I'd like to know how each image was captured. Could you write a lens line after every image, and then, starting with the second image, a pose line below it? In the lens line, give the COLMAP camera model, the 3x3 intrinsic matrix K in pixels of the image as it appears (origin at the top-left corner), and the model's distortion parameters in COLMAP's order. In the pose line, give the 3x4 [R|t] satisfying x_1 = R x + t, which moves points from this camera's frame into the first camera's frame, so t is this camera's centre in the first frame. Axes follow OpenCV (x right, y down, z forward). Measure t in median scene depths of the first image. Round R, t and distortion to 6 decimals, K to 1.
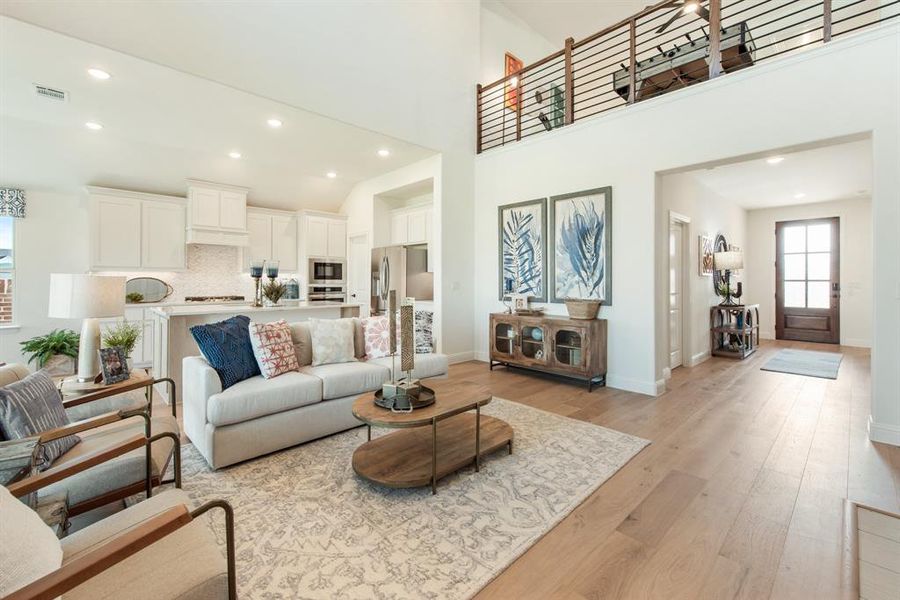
lens RADIAL K [[383.7, 0, 427.7], [0, 383.7, 281.0], [0, 0, 1]] dist [0.016192, -0.002203]
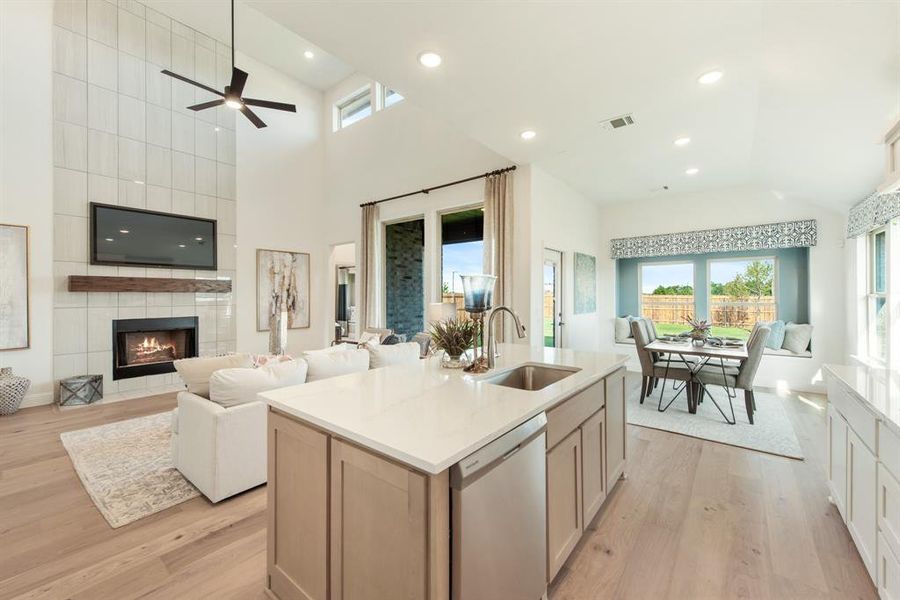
lens RADIAL K [[362.4, 0, 450.2], [0, 362.4, 294.8], [0, 0, 1]] dist [0.010686, -0.001267]
pose [[-0.987665, -0.001189, -0.156580, -0.303158], [-0.000723, 0.999995, -0.003031, -0.027929], [0.156583, -0.002880, -0.987661, 1.425937]]
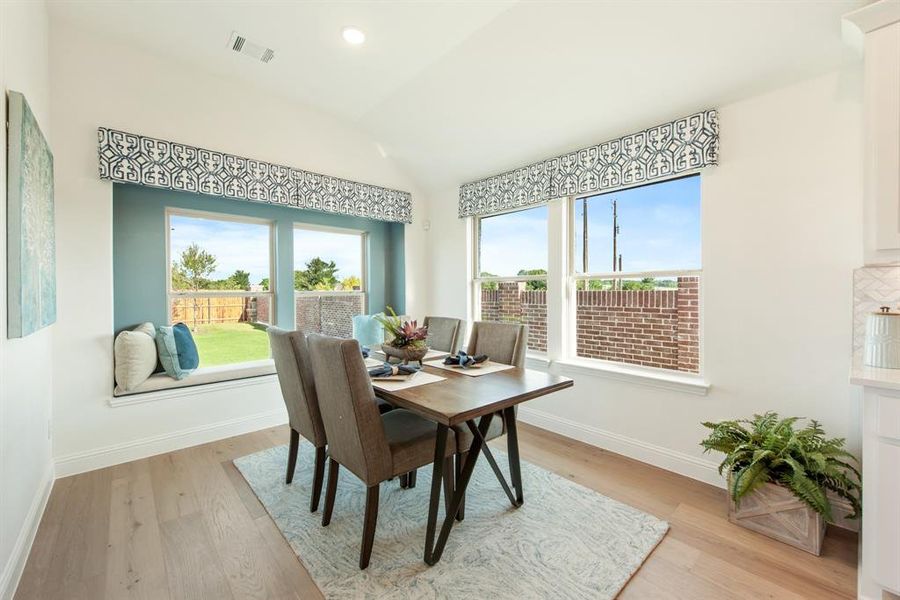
lens RADIAL K [[362.4, 0, 454.3], [0, 362.4, 292.6], [0, 0, 1]] dist [0.010686, -0.001267]
pose [[-0.002428, 0.004772, -0.999986, -0.590254], [0.003251, 0.999983, 0.004764, -0.005978], [0.999992, -0.003239, -0.002444, 0.687061]]
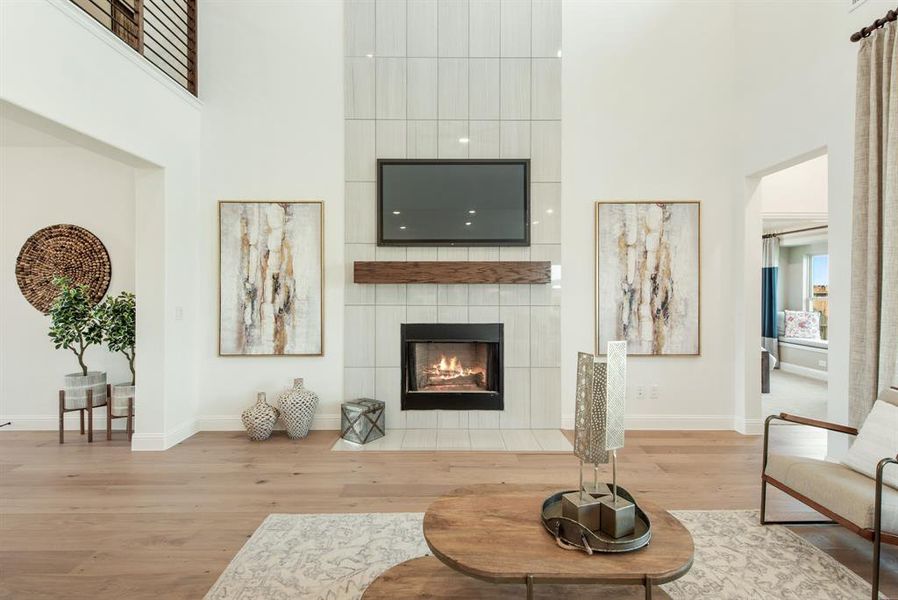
lens RADIAL K [[433.8, 0, 453.4], [0, 433.8, 292.6], [0, 0, 1]] dist [0.008960, -0.002683]
pose [[-0.749908, -0.006789, 0.661507, -0.172009], [-0.001645, 0.999963, 0.008397, -0.028245], [-0.661540, 0.005209, -0.749892, 0.839503]]
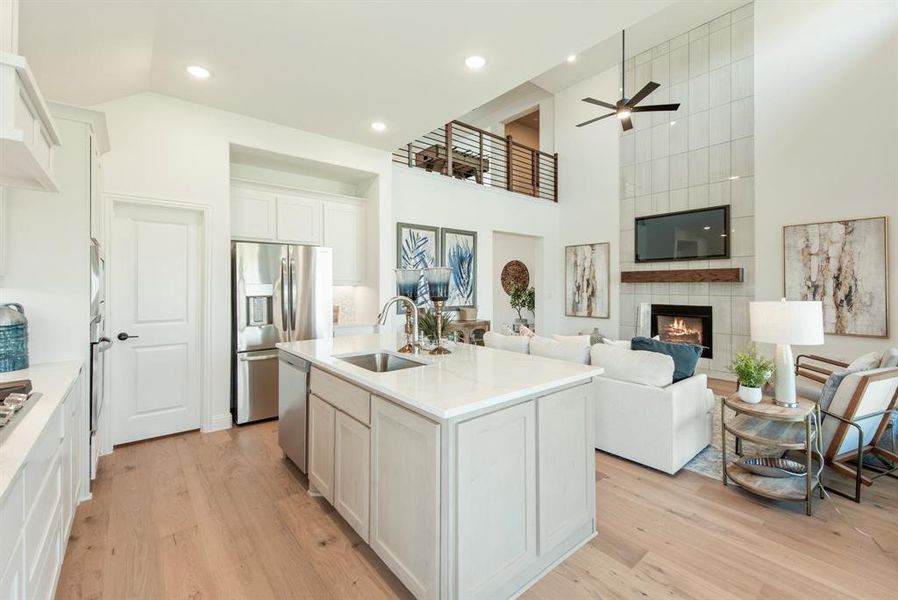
lens RADIAL K [[382.9, 0, 468.3], [0, 382.9, 285.4], [0, 0, 1]] dist [0.016192, -0.002203]
pose [[0.016109, -0.000766, 0.999870, -0.943588], [0.001870, 0.999998, 0.000736, -0.030179], [-0.999868, 0.001858, 0.016111, 0.902735]]
